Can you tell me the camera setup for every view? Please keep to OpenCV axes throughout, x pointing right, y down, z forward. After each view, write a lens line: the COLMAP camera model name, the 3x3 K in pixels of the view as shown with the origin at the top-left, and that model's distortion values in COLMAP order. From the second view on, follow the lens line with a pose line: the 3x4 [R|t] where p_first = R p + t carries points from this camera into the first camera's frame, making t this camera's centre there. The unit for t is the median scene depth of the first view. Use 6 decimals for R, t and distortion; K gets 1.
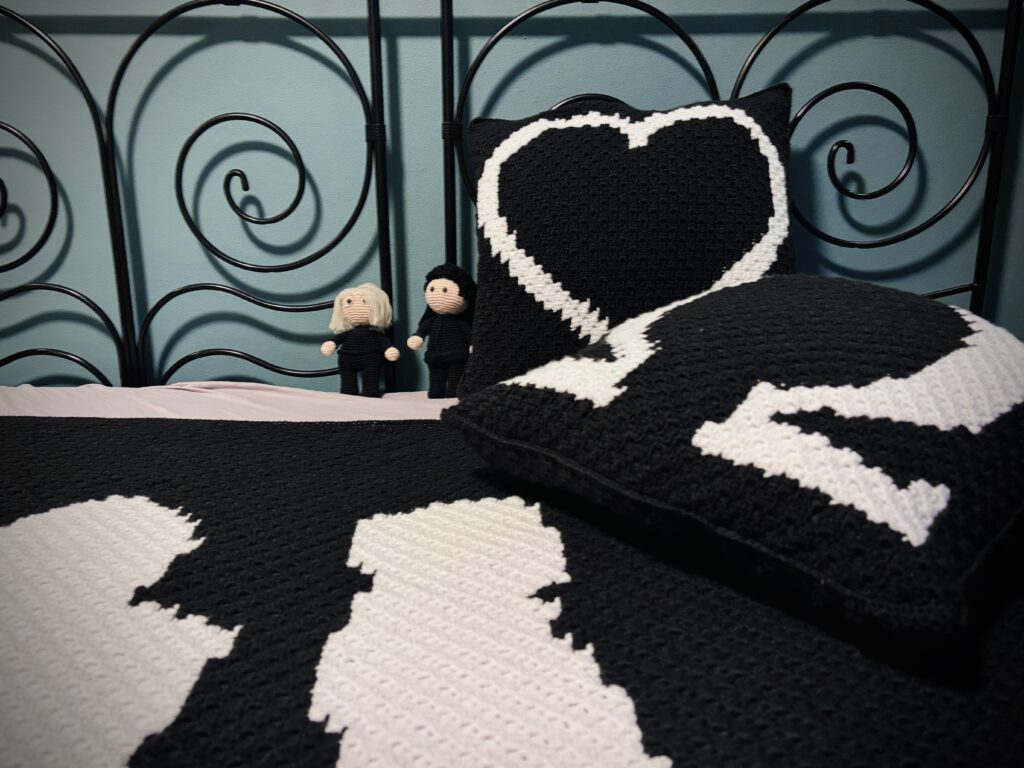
lens RADIAL K [[802.4, 0, 506.1], [0, 802.4, 376.8], [0, 0, 1]] dist [0.096435, -0.109569]
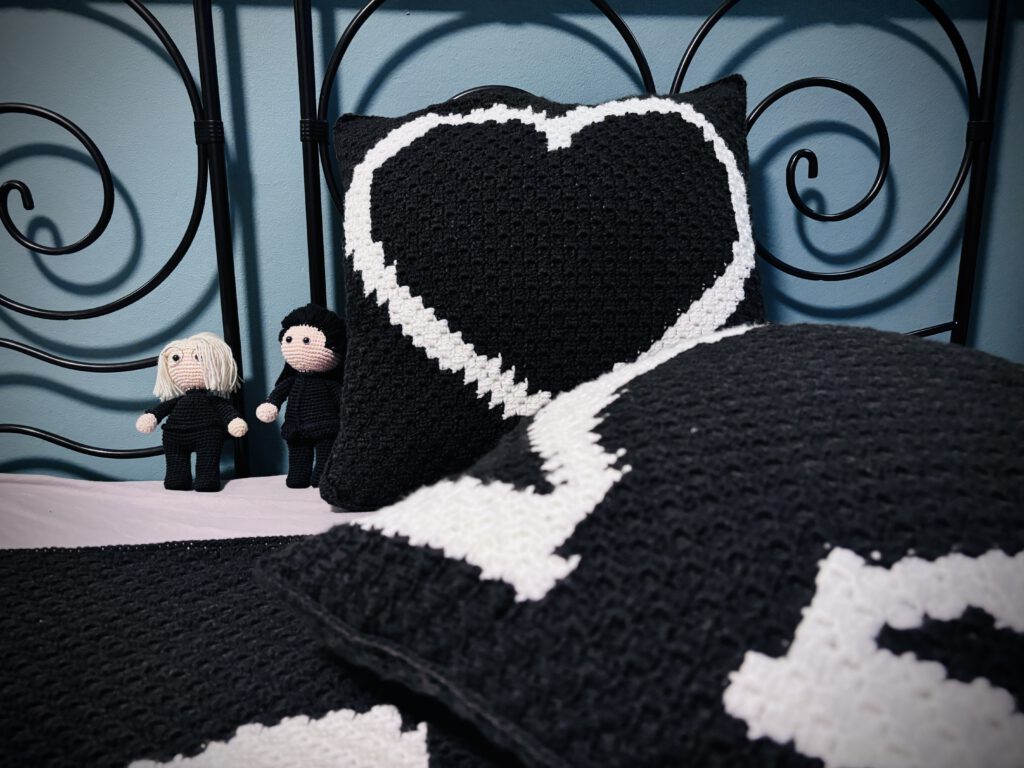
lens RADIAL K [[764.4, 0, 512.0], [0, 764.4, 384.0], [0, 0, 1]] dist [0.027458, -0.004510]
pose [[0.992914, -0.025741, 0.116014, 0.032341], [0.027920, 0.999462, -0.017196, -0.056784], [-0.115509, 0.020313, 0.993099, 0.311186]]
